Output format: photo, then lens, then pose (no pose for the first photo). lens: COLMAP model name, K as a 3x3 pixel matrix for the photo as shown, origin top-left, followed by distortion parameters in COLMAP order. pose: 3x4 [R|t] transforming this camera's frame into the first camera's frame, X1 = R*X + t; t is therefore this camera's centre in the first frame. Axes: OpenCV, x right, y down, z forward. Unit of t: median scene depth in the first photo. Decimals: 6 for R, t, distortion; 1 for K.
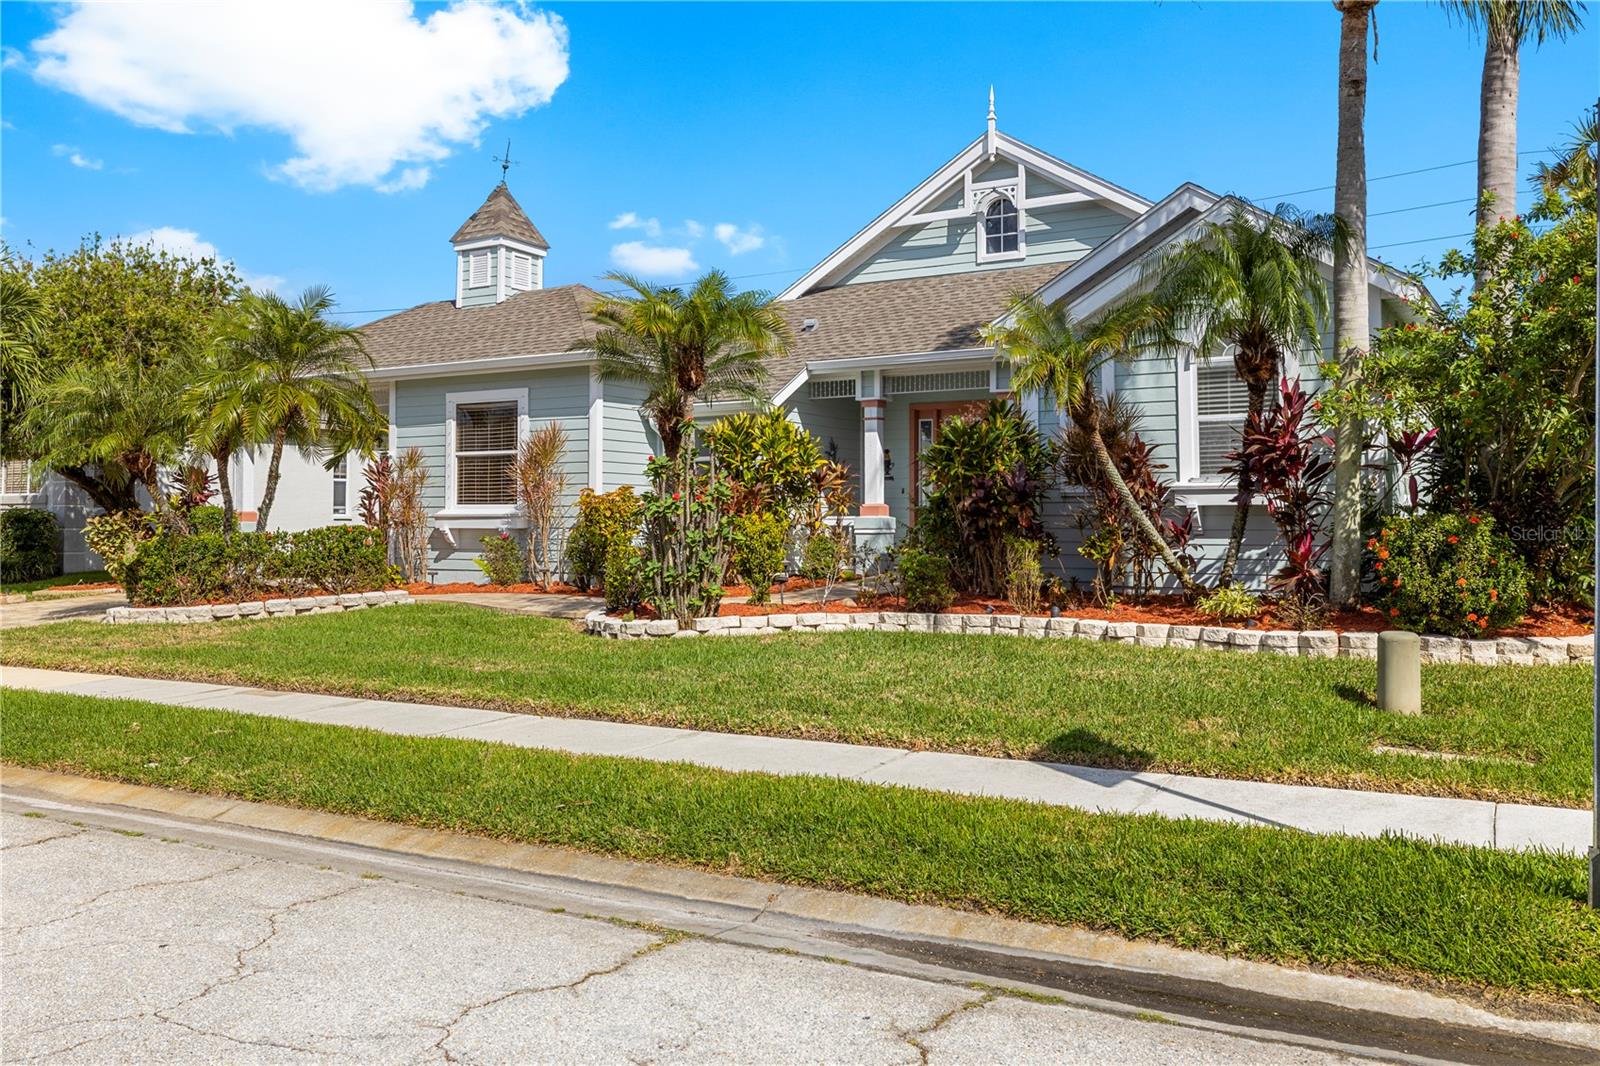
lens RADIAL K [[1297.5, 0, 797.3], [0, 1297.5, 470.8], [0, 0, 1]] dist [-0.002015, 0.000990]
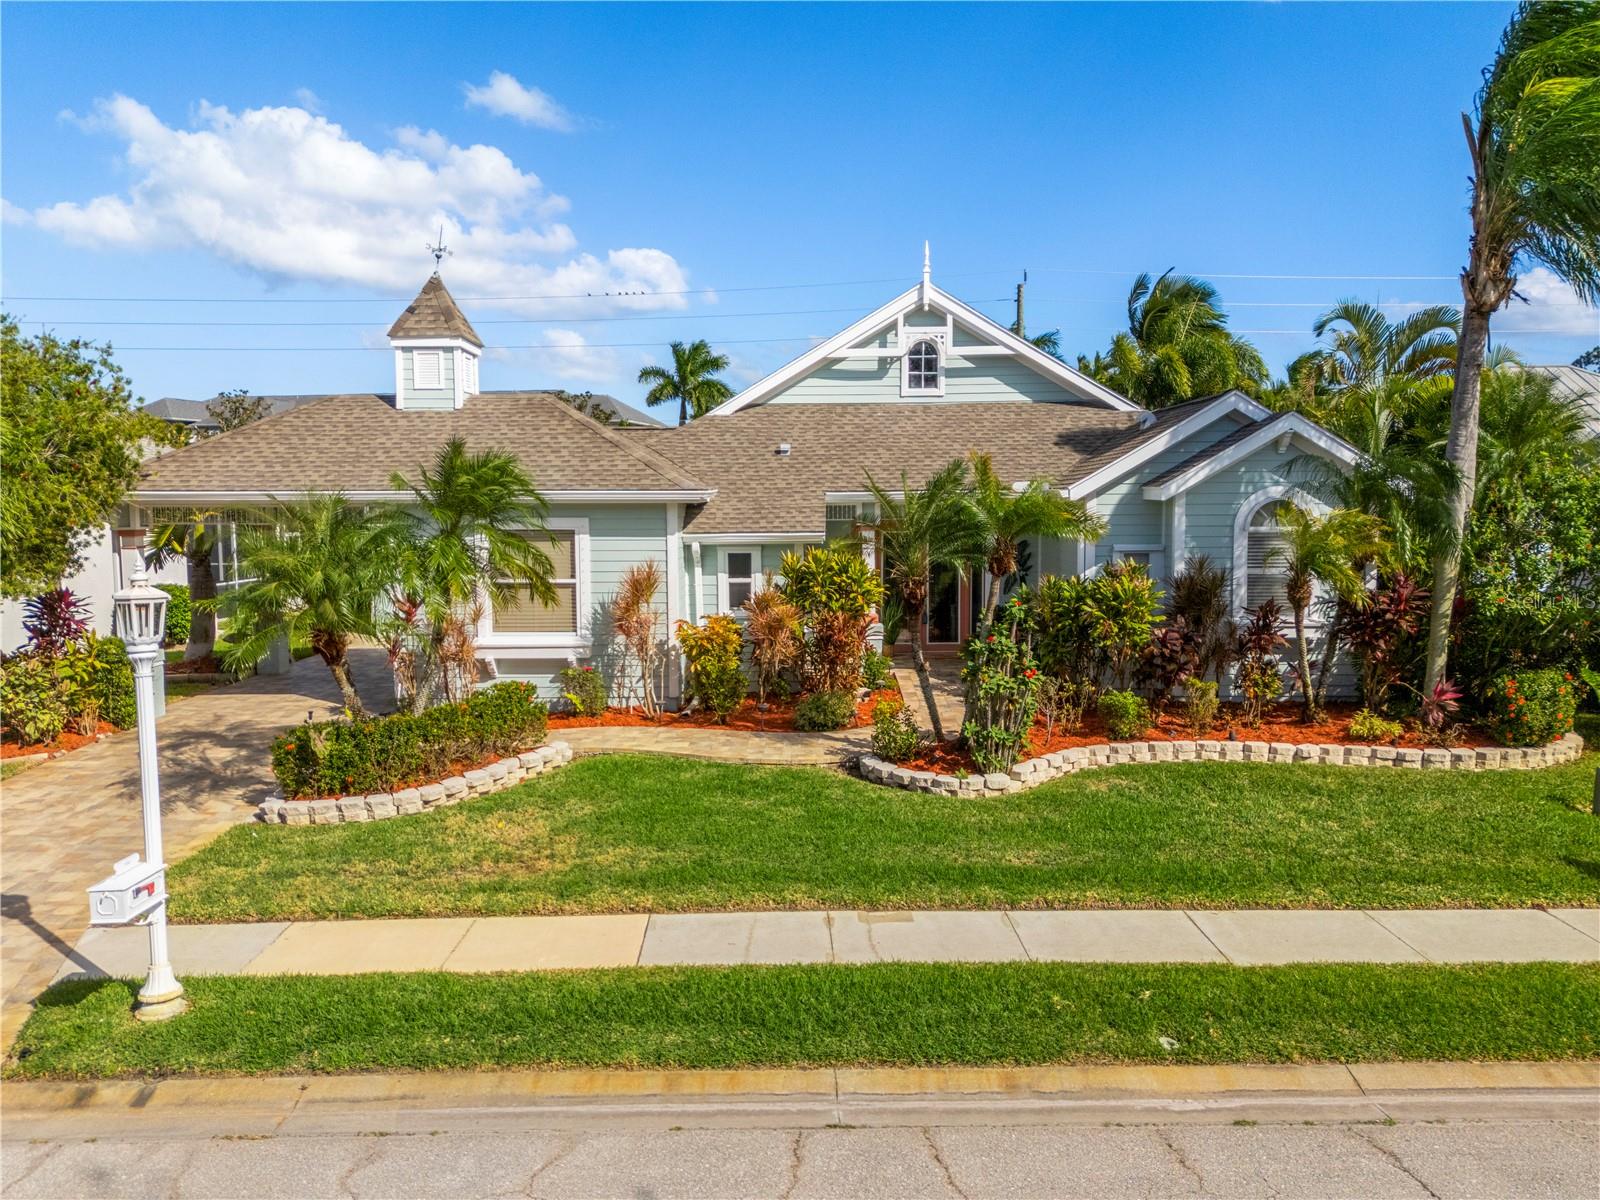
lens RADIAL K [[1169.7, 0, 788.9], [0, 1169.7, 603.6], [0, 0, 1]] dist [0.083984, -0.087889]
pose [[0.864576, -0.050837, 0.499925, -0.498768], [-0.014860, 0.991848, 0.126558, -0.108570], [-0.502283, -0.116848, 0.856772, 0.123910]]
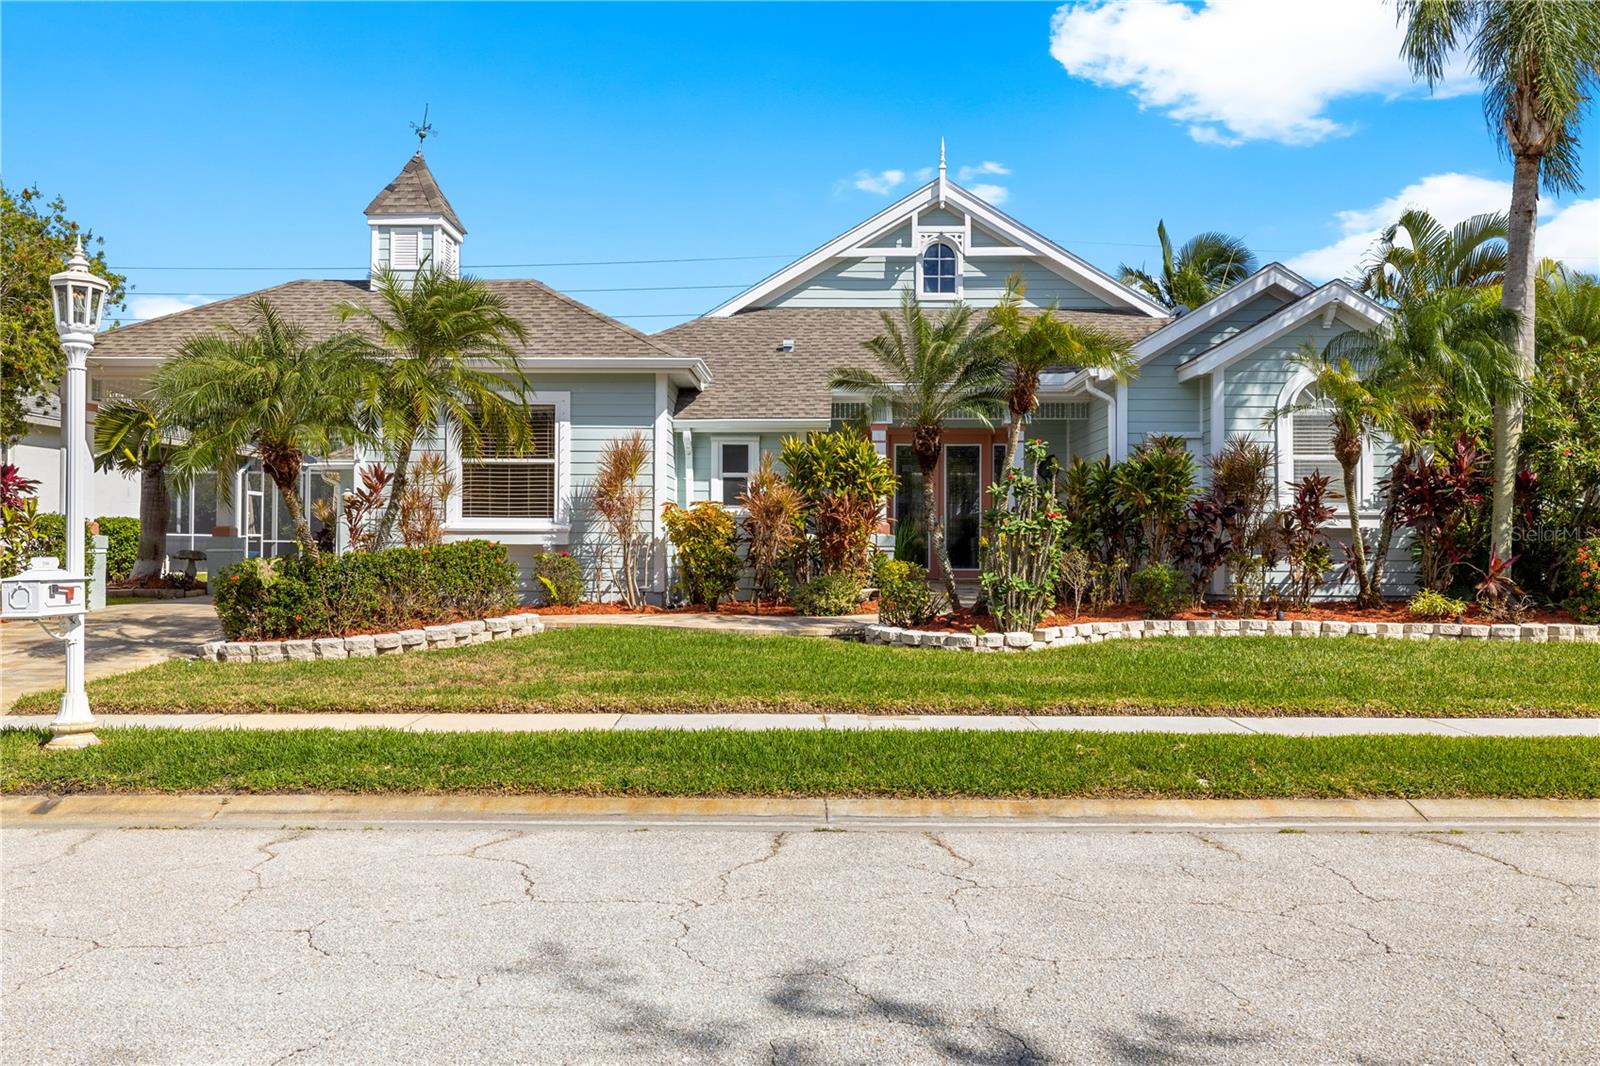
lens RADIAL K [[1292.1, 0, 784.0], [0, 1292.1, 532.8], [0, 0, 1]] dist [-0.000100, 0.000592]
pose [[0.870272, 0.008767, 0.492493, -0.493424], [-0.025166, 0.999327, 0.026682, 0.007153], [-0.491928, -0.035615, 0.869907, 0.116213]]
